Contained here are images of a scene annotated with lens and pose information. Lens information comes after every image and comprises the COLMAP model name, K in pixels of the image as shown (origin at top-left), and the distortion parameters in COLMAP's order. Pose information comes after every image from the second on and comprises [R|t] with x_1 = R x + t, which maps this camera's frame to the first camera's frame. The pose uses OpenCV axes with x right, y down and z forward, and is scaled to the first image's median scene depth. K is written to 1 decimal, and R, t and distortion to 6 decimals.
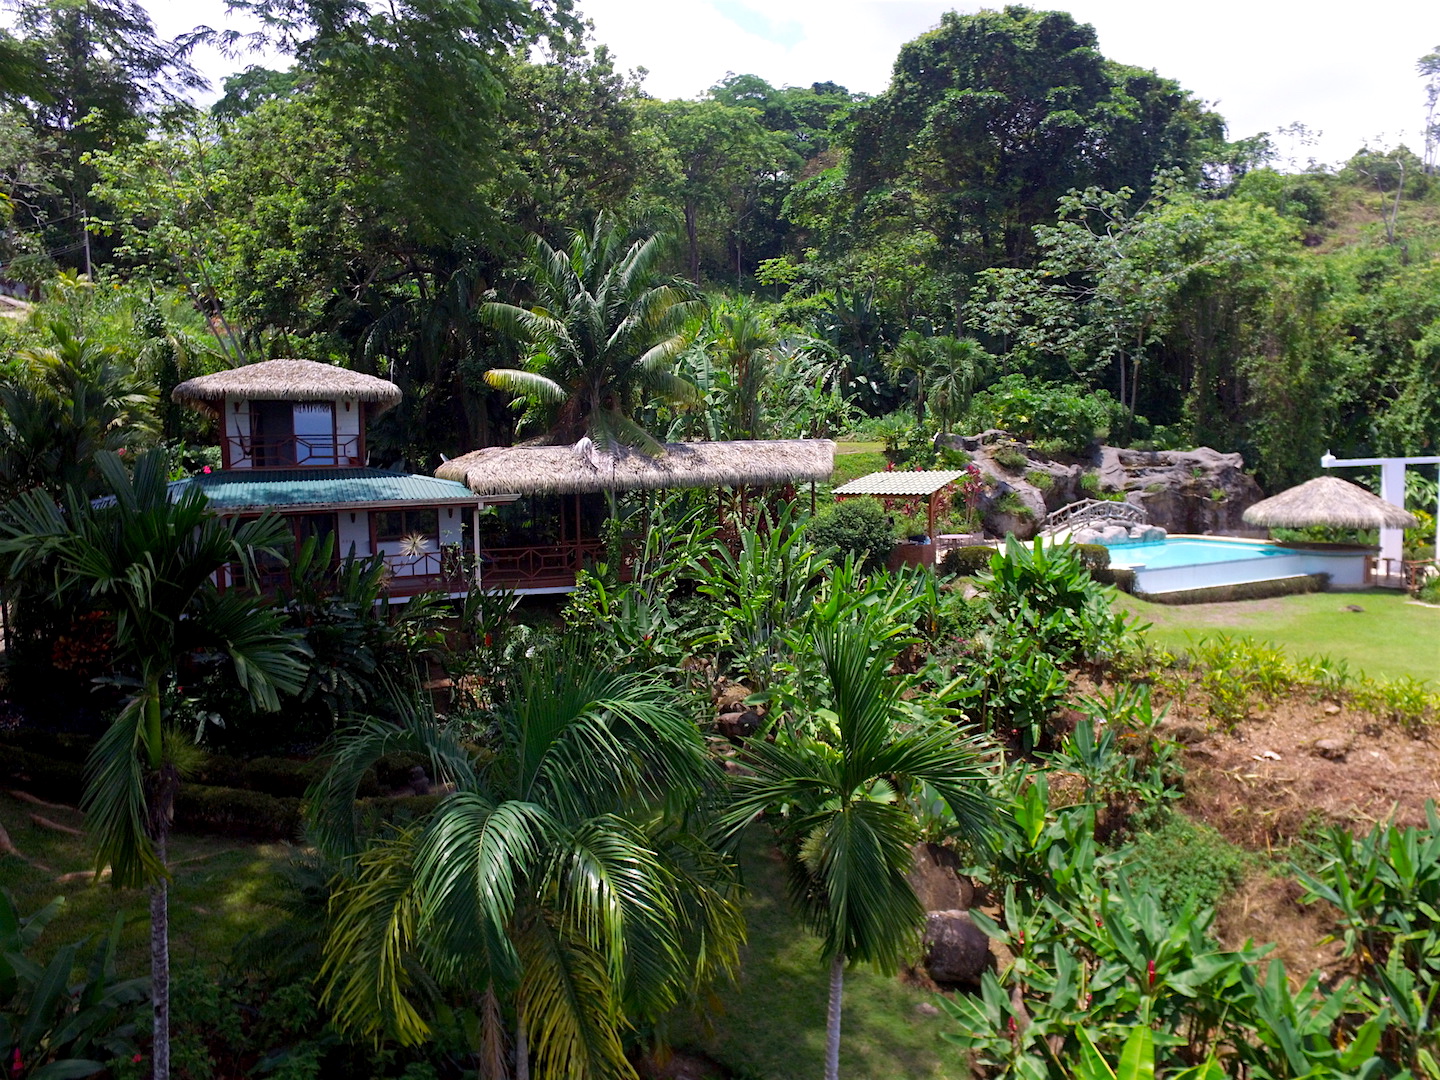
lens RADIAL K [[977.4, 0, 739.3], [0, 977.4, 537.3], [0, 0, 1]] dist [-0.123163, 0.088459]
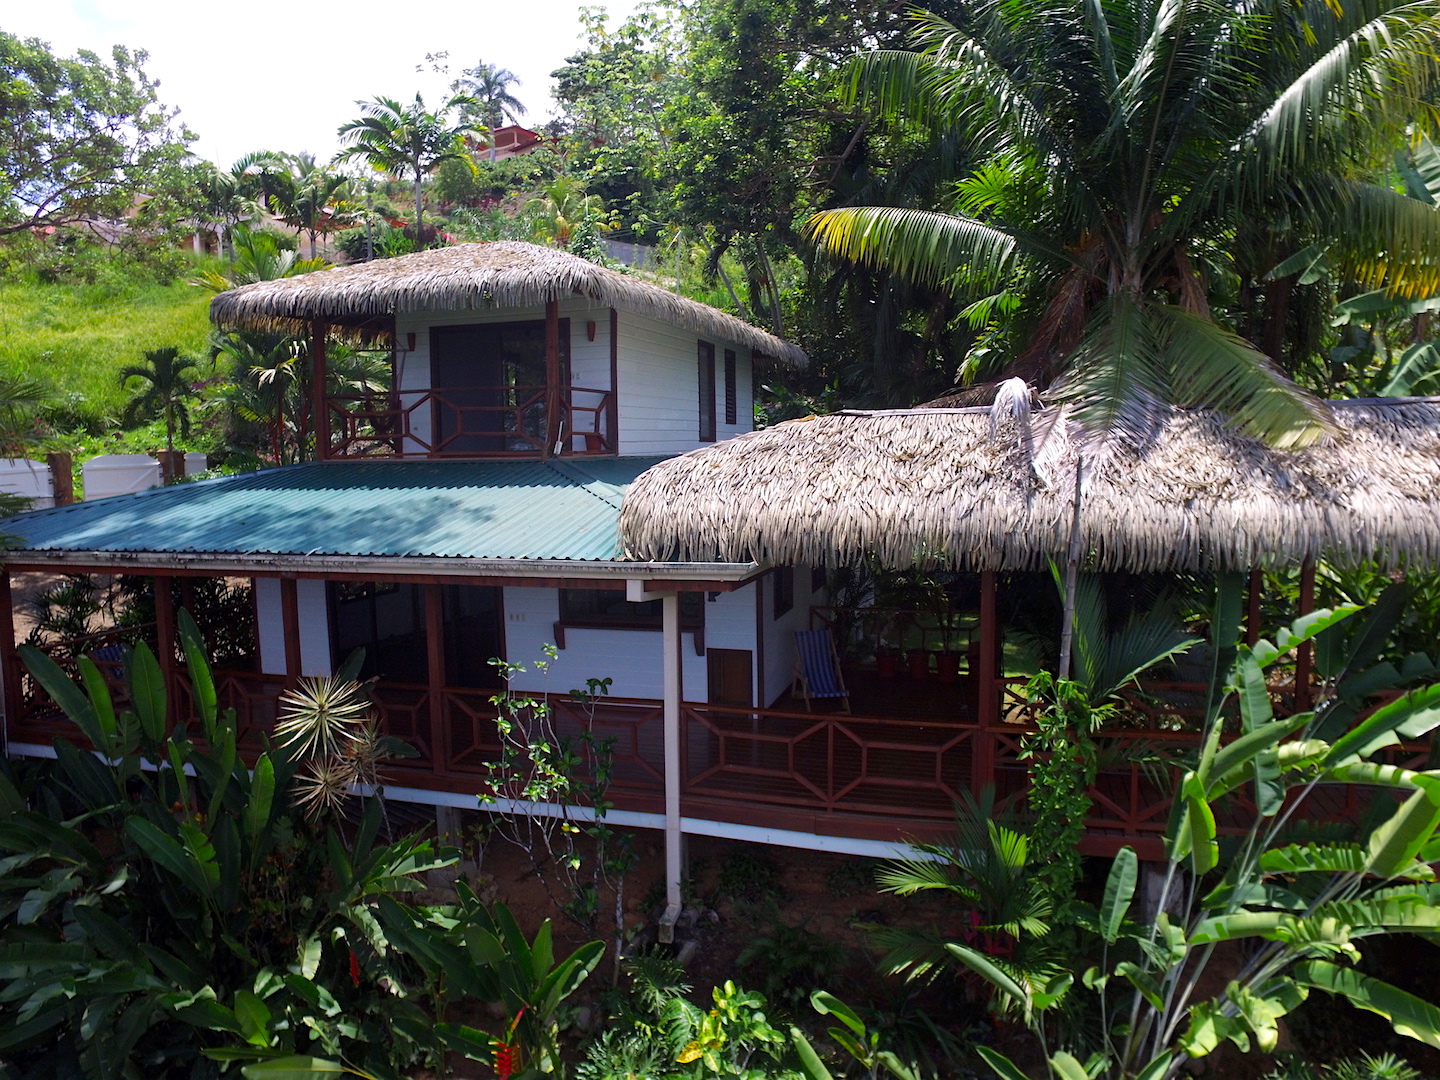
lens RADIAL K [[977.4, 0, 739.3], [0, 977.4, 537.3], [0, 0, 1]] dist [-0.123163, 0.088459]
pose [[0.742401, 0.072374, -0.666035, -0.021082], [-0.050669, 0.997366, 0.051899, -0.064737], [0.668037, -0.004782, 0.744113, 0.724115]]
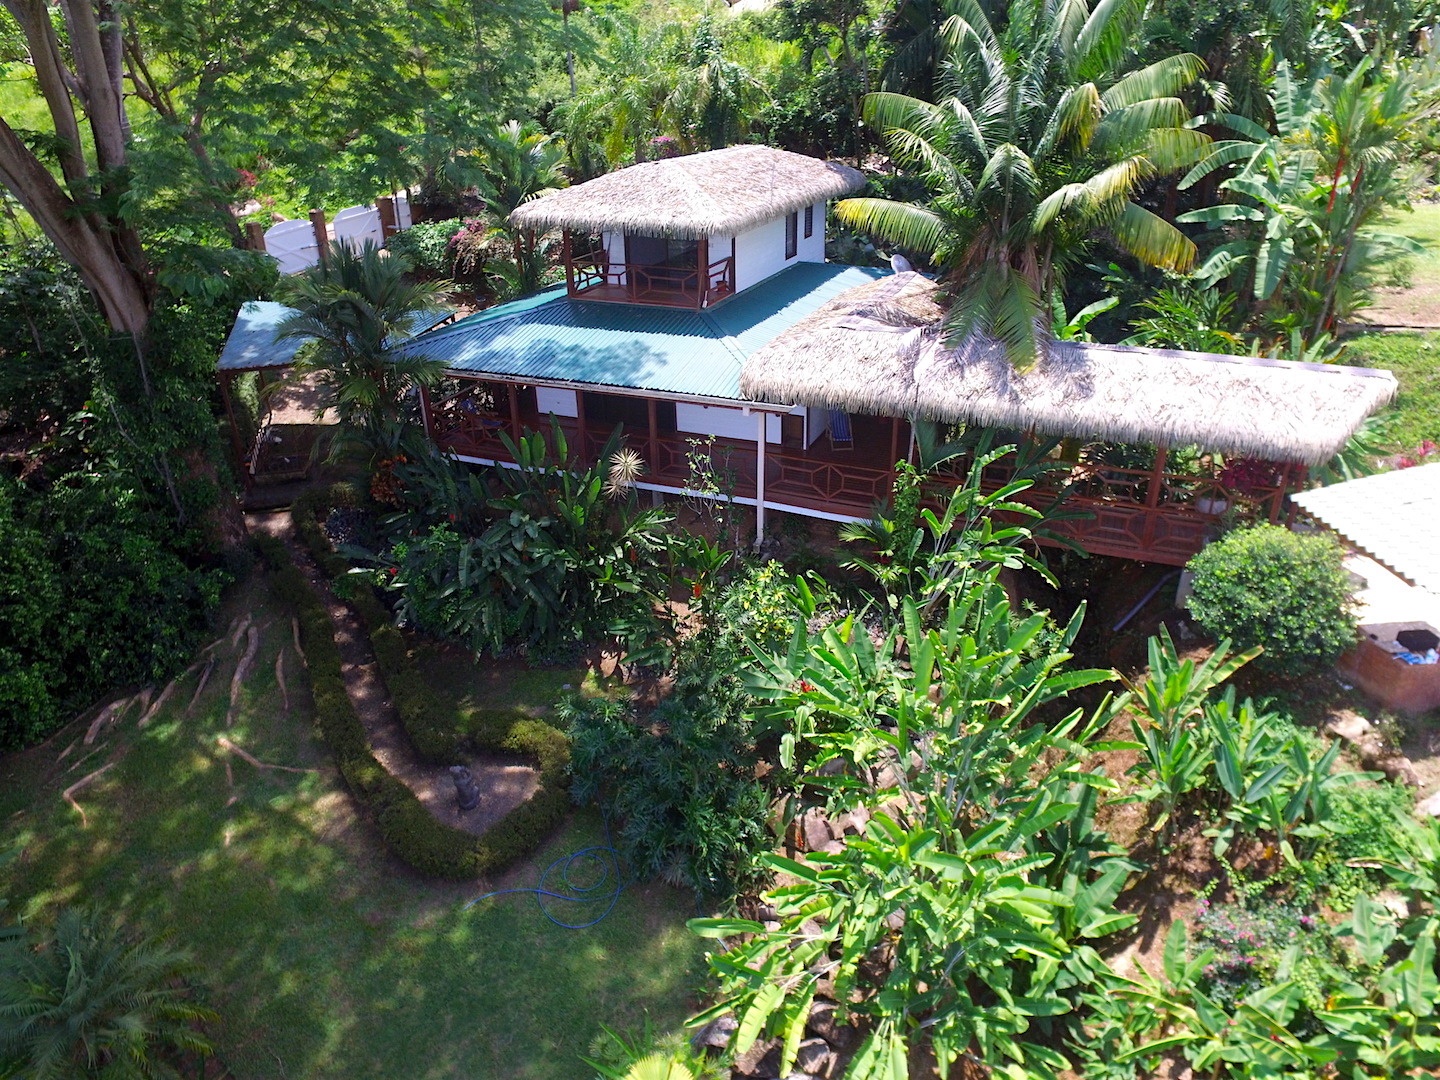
lens RADIAL K [[977.4, 0, 739.3], [0, 977.4, 537.3], [0, 0, 1]] dist [-0.123163, 0.088459]
pose [[0.666982, 0.340129, -0.662909, 0.265637], [-0.056234, 0.910164, 0.410414, -0.244908], [0.742949, -0.236460, 0.626189, 0.445615]]
